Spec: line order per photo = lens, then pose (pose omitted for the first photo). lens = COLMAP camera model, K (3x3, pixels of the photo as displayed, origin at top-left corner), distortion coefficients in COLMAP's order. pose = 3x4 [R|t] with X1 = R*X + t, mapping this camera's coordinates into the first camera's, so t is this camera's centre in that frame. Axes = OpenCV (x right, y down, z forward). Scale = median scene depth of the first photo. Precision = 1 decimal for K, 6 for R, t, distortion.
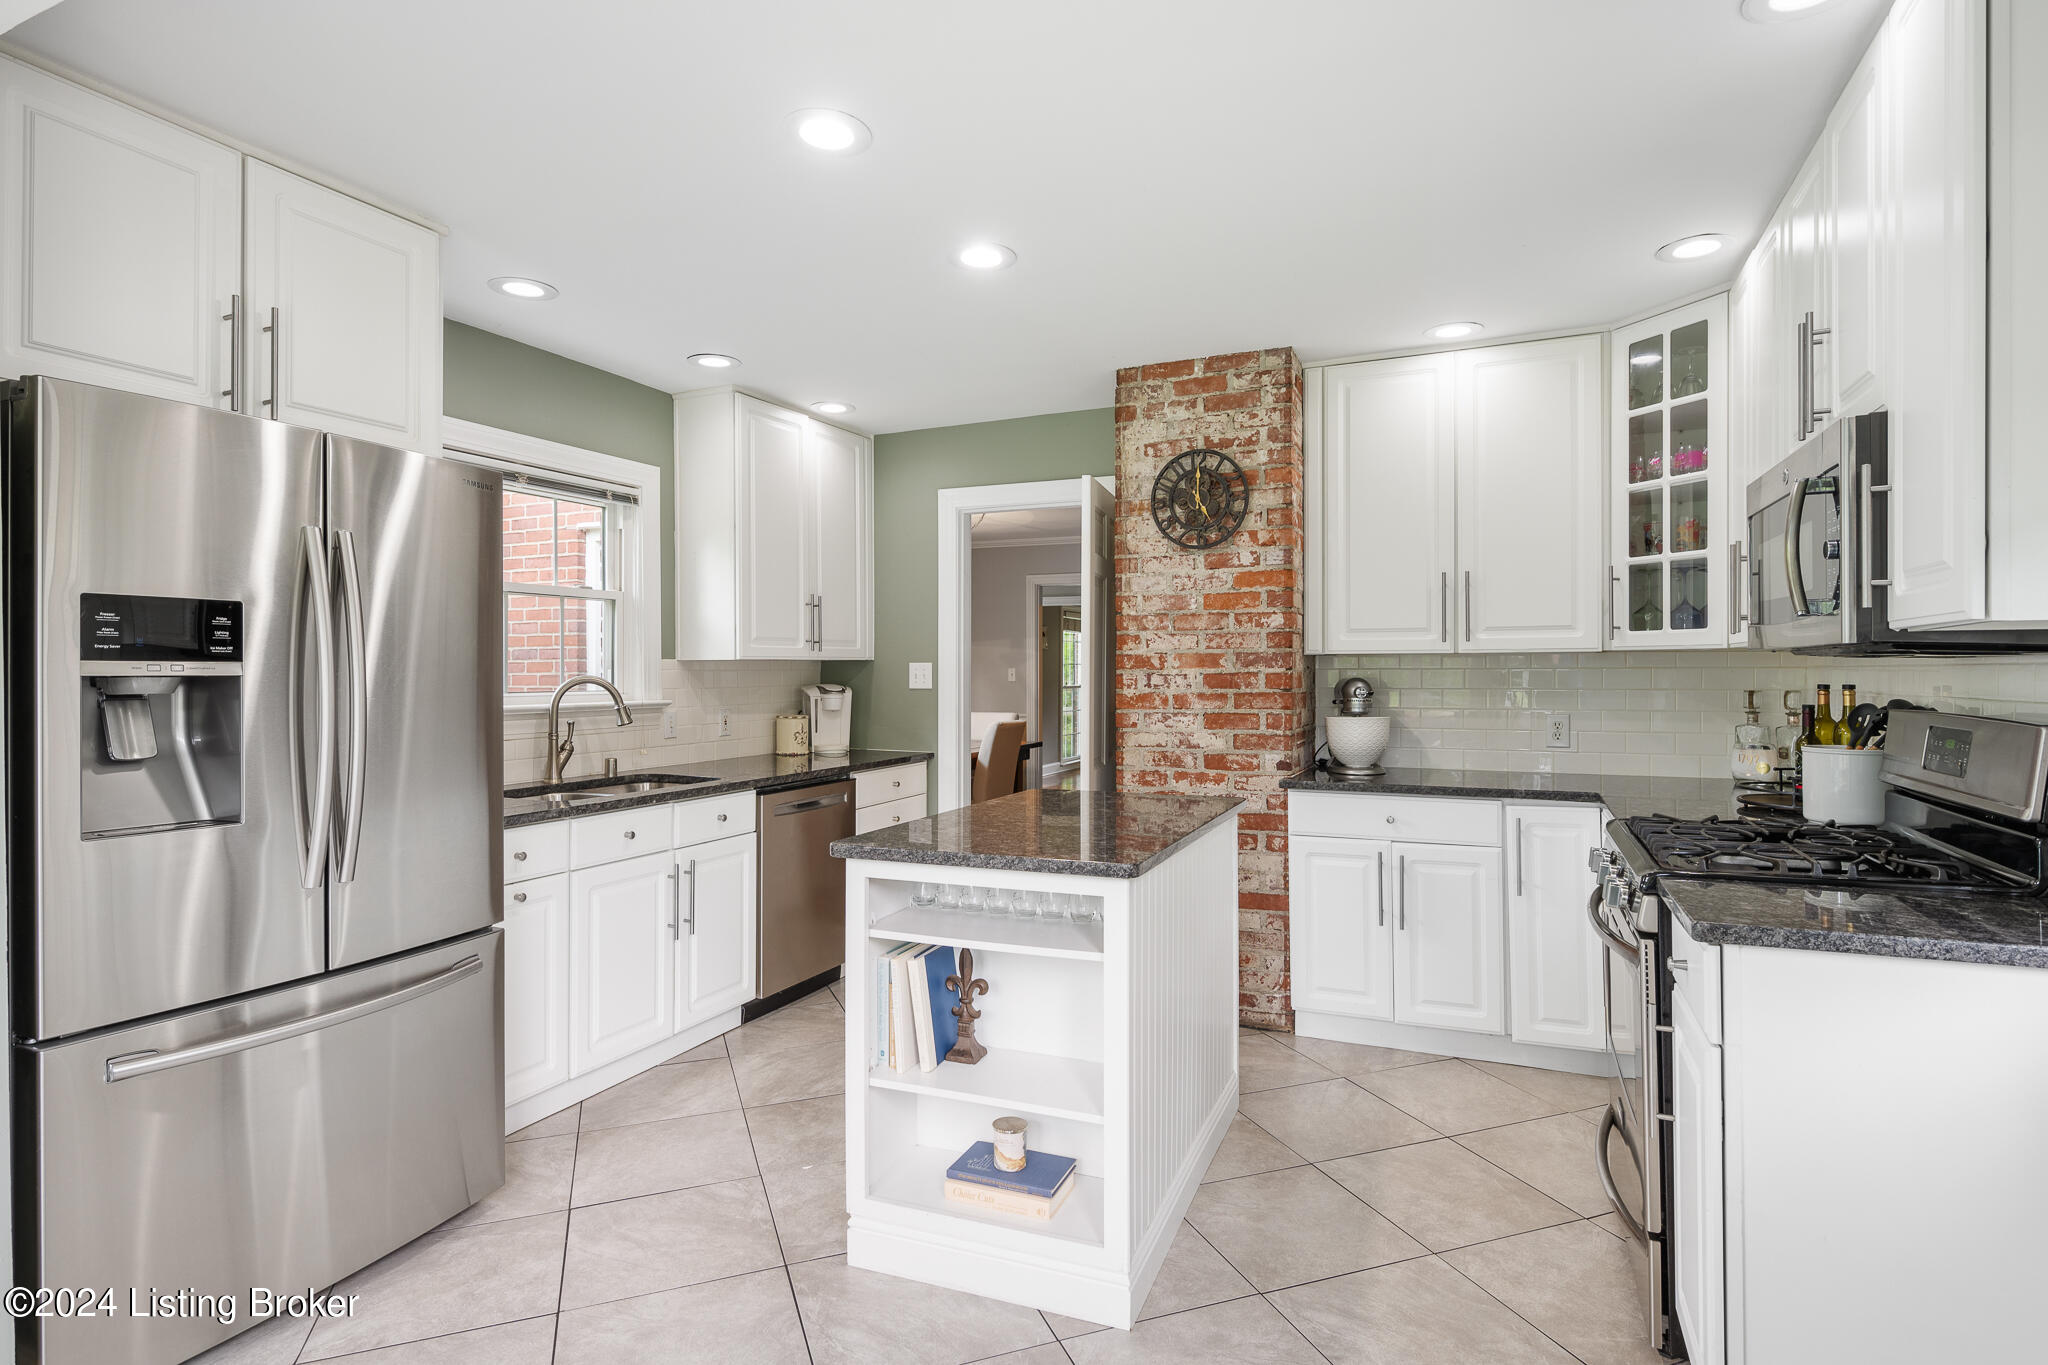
lens RADIAL K [[1038.8, 0, 1026.5], [0, 1038.8, 673.0], [0, 0, 1]] dist [0.000005, -0.000015]
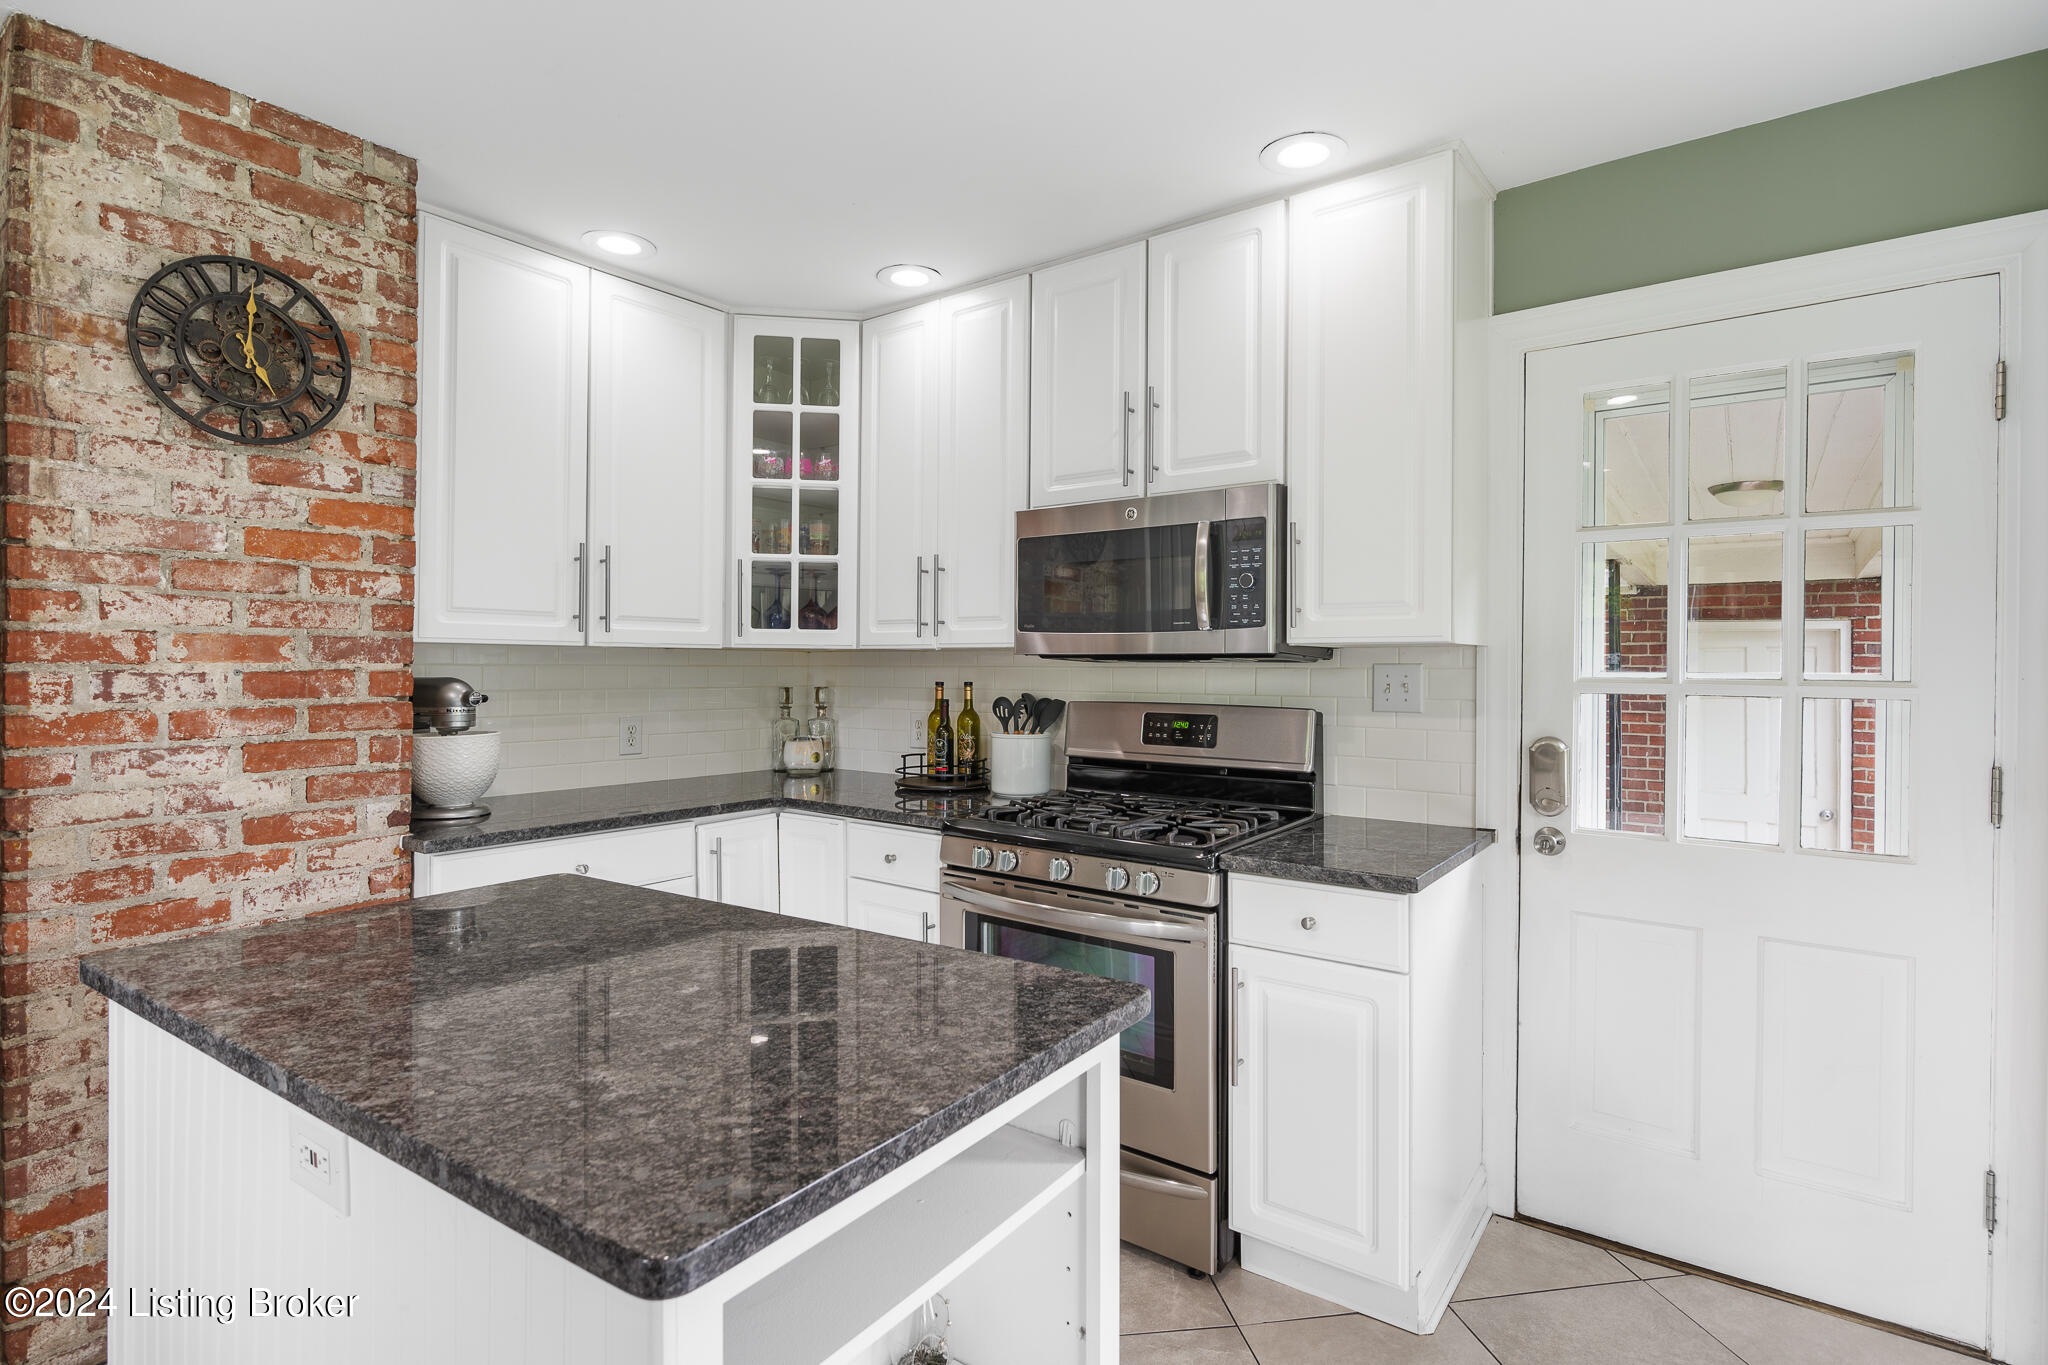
lens RADIAL K [[999.5, 0, 1027.1], [0, 999.5, 664.0], [0, 0, 1]] dist [-0.002713, -0.000596]
pose [[0.231590, 0.006300, 0.972793, -0.247722], [-0.005530, 0.999971, -0.005159, -0.003167], [-0.972798, -0.004184, 0.231618, 0.481625]]
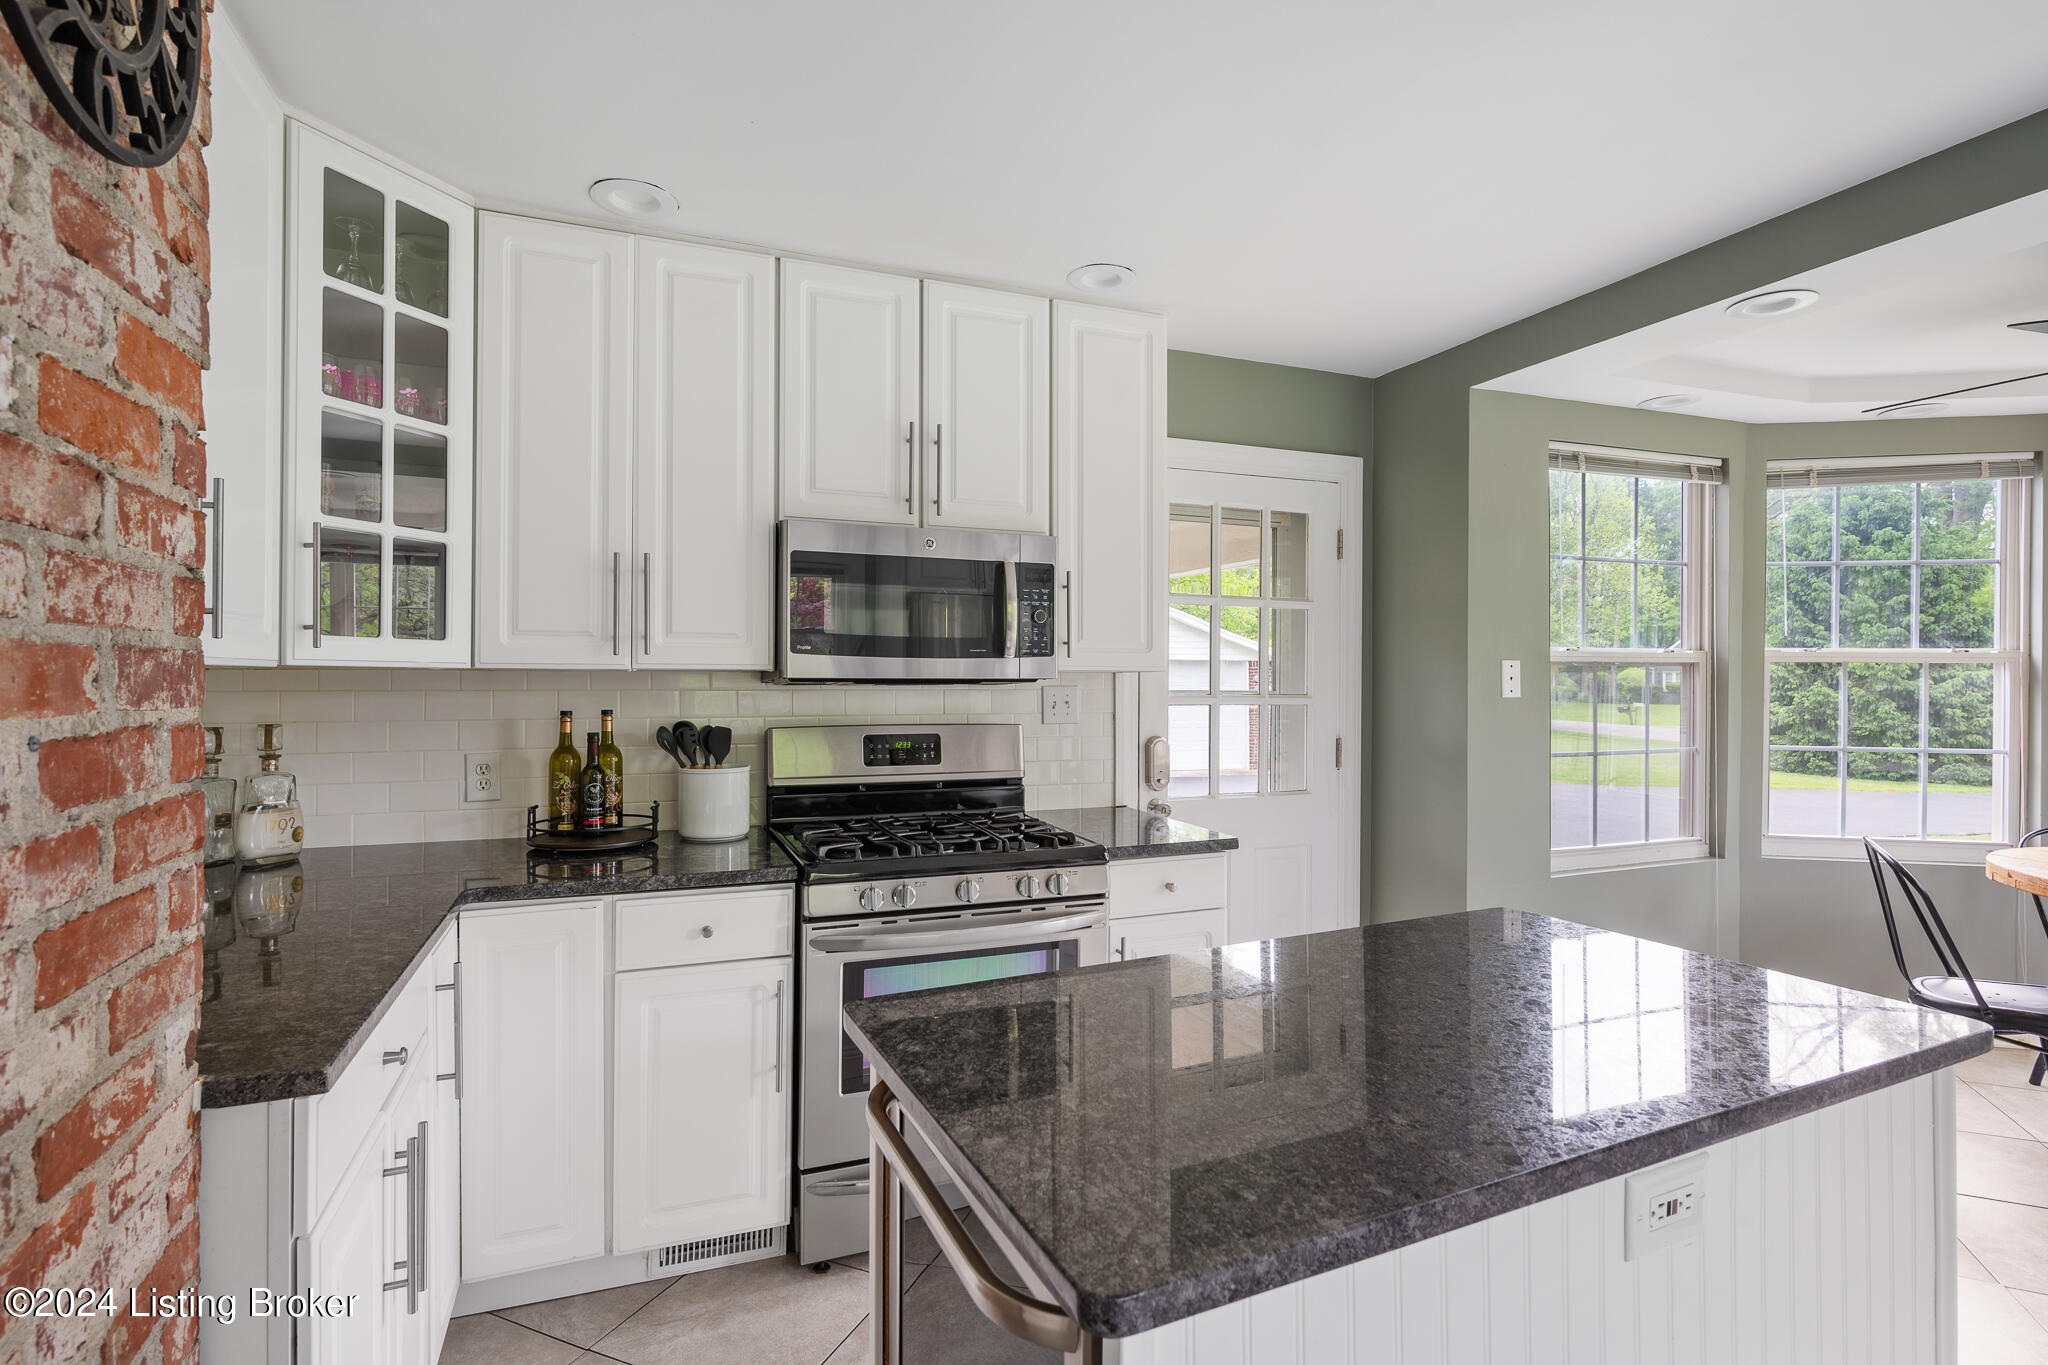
lens RADIAL K [[975.7, 0, 1019.6], [0, 975.7, 676.3], [0, 0, 1]] dist [-0.004084, -0.000640]
pose [[-0.706486, 0.005012, 0.707710, -0.102191], [0.000768, 0.999980, -0.006314, -0.010940], [-0.707727, -0.003917, -0.706475, 1.008923]]
